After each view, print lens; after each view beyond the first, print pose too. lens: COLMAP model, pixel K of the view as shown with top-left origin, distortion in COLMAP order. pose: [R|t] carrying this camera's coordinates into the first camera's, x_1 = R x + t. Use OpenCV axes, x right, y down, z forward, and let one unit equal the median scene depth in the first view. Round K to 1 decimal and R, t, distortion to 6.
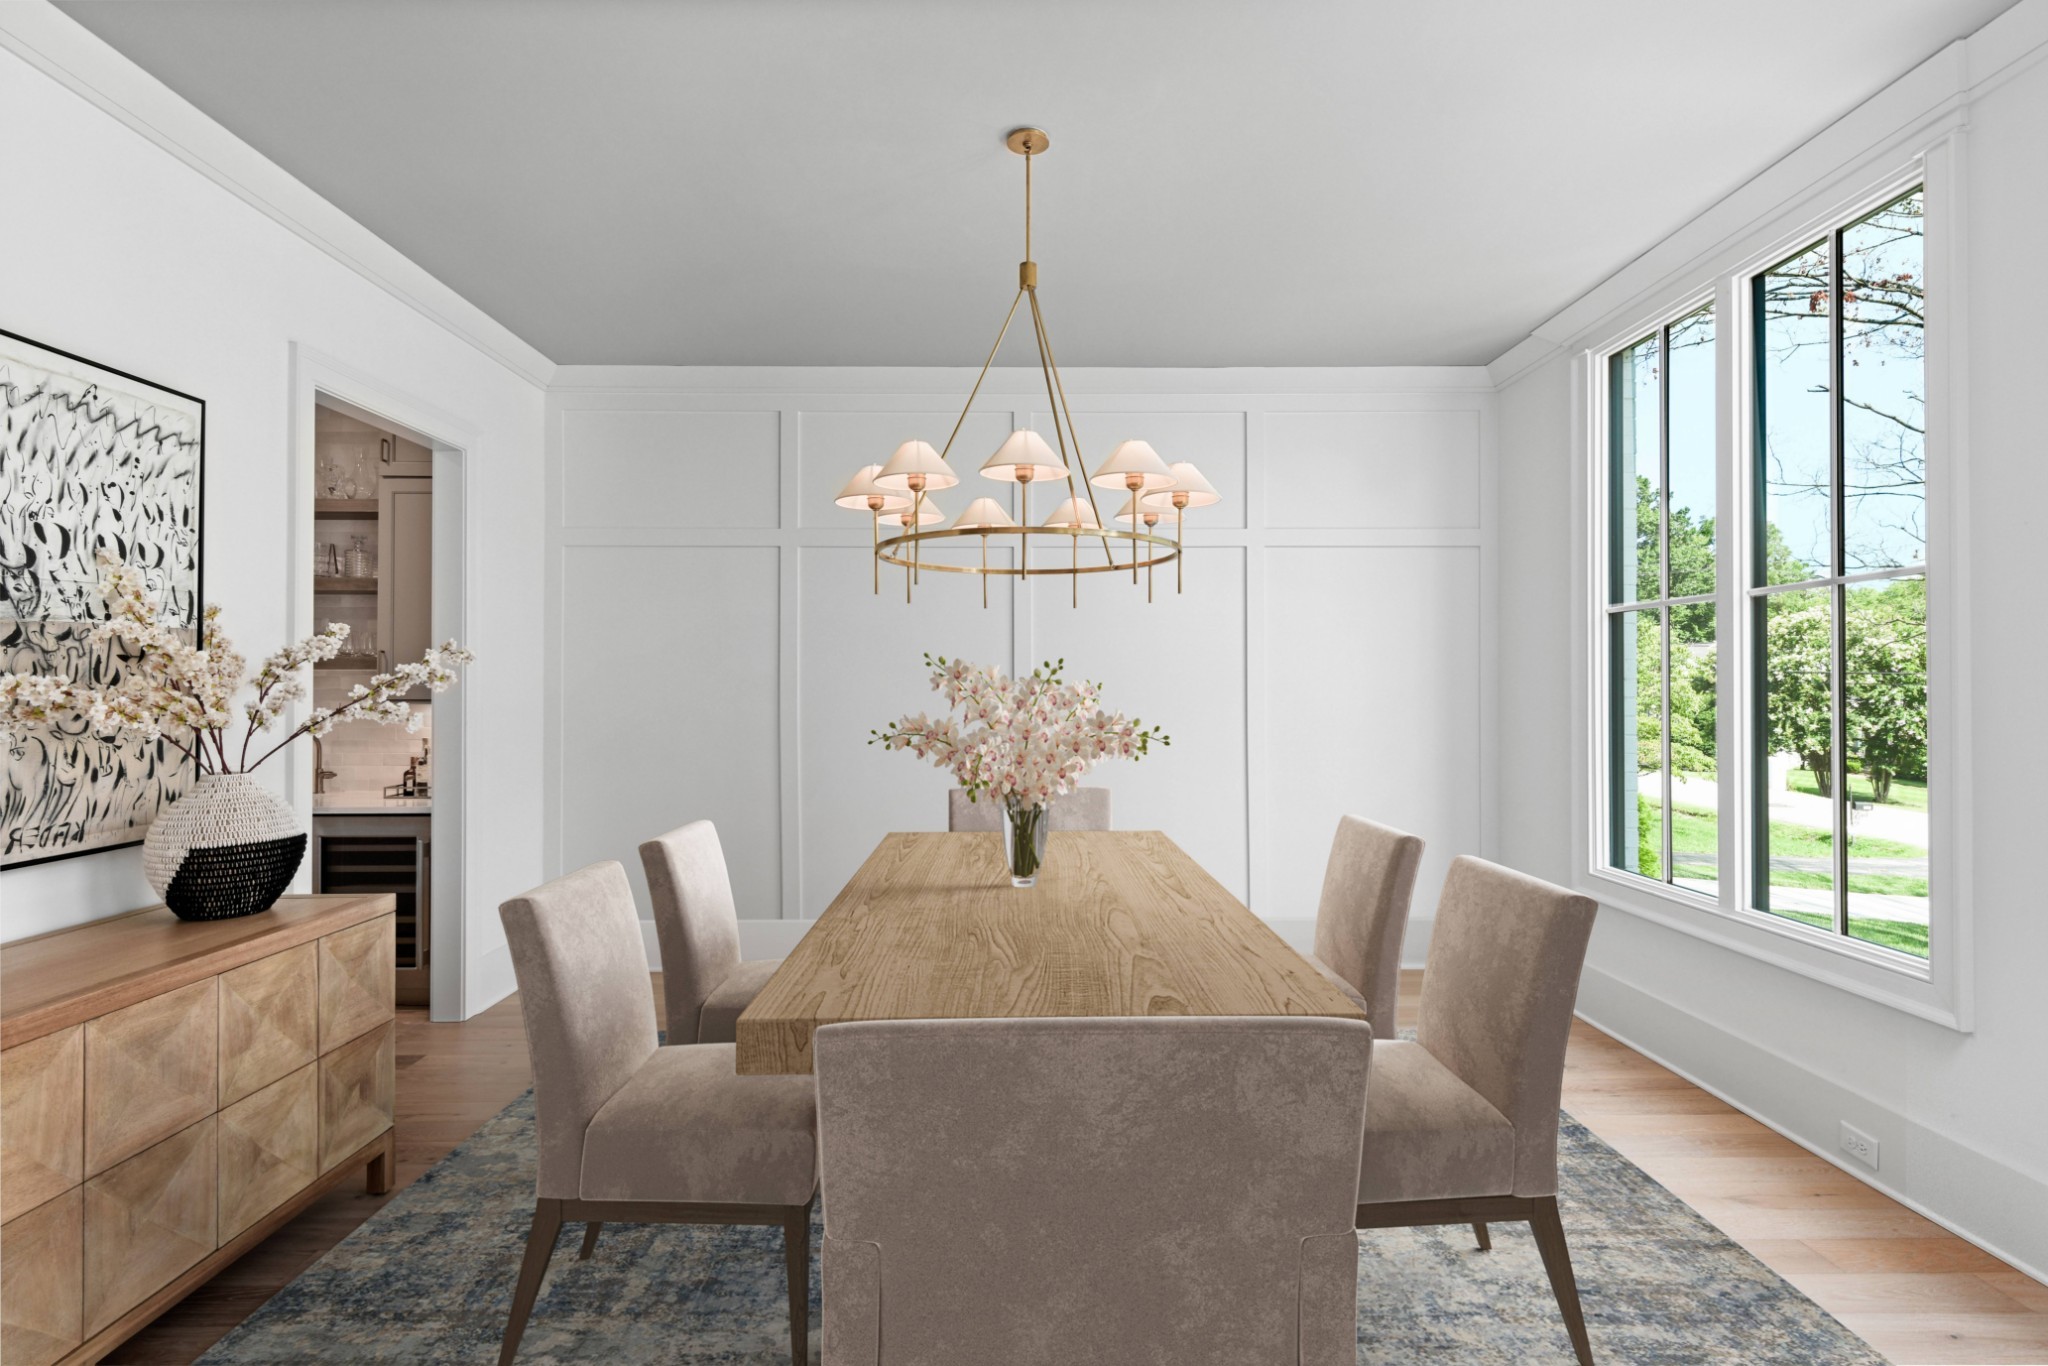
lens RADIAL K [[987.5, 0, 1024.0], [0, 987.5, 683.0], [0, 0, 1]] dist [-0.000235, -0.000192]
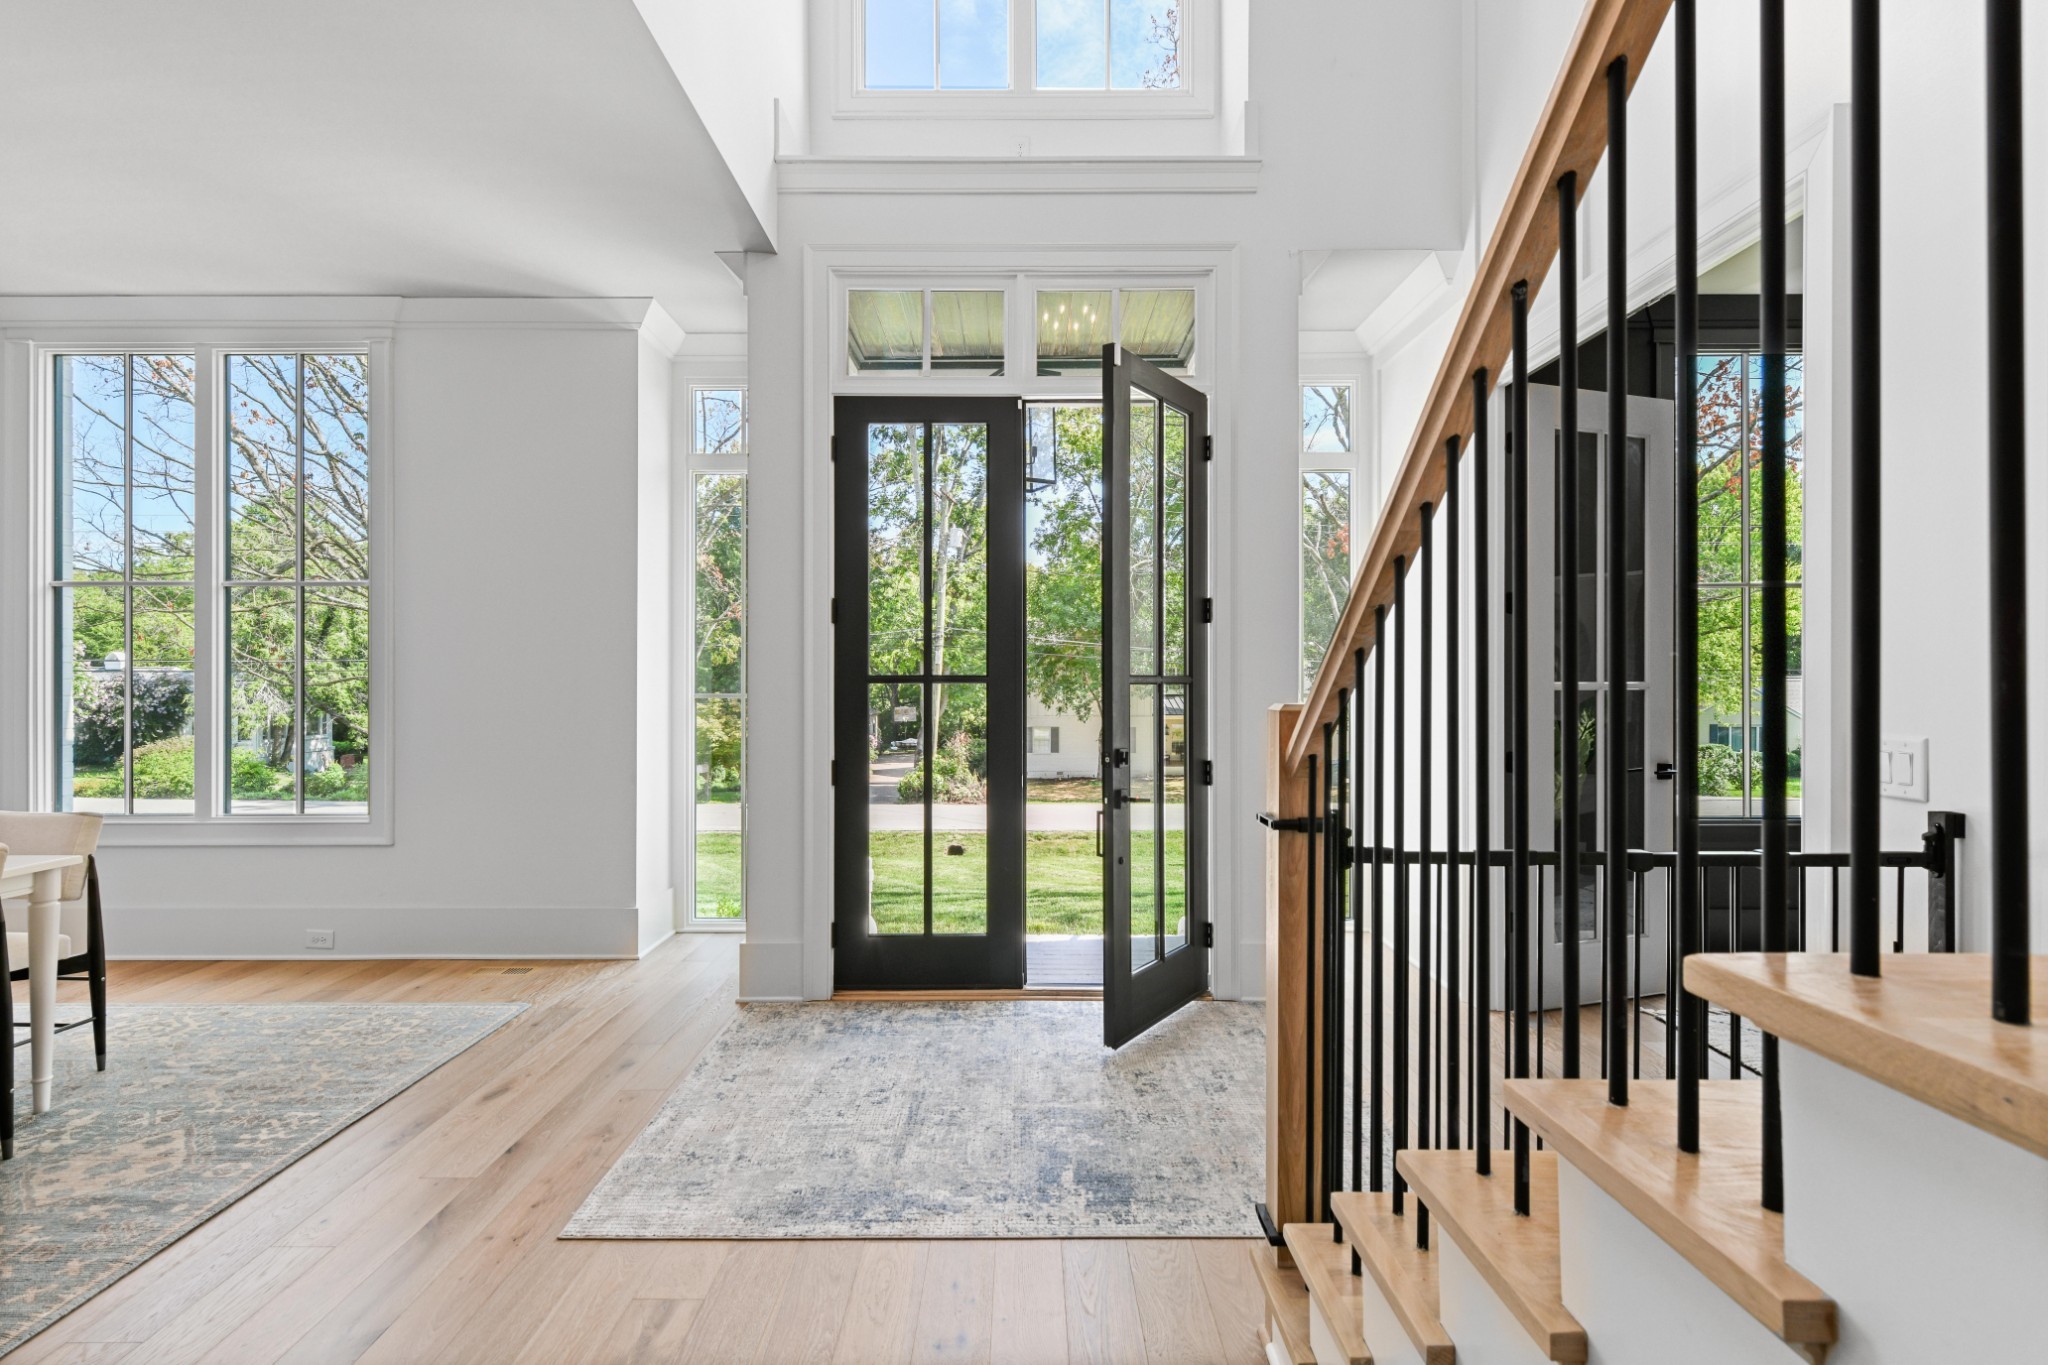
lens RADIAL K [[987.5, 0, 1024.0], [0, 987.5, 682.5], [0, 0, 1]] dist [-0.000235, -0.000192]
pose [[0.012399, 0.004177, 0.999914, -0.683334], [-0.005134, 0.999978, -0.004114, 0.050495], [-0.999910, -0.005083, 0.012420, -0.141084]]
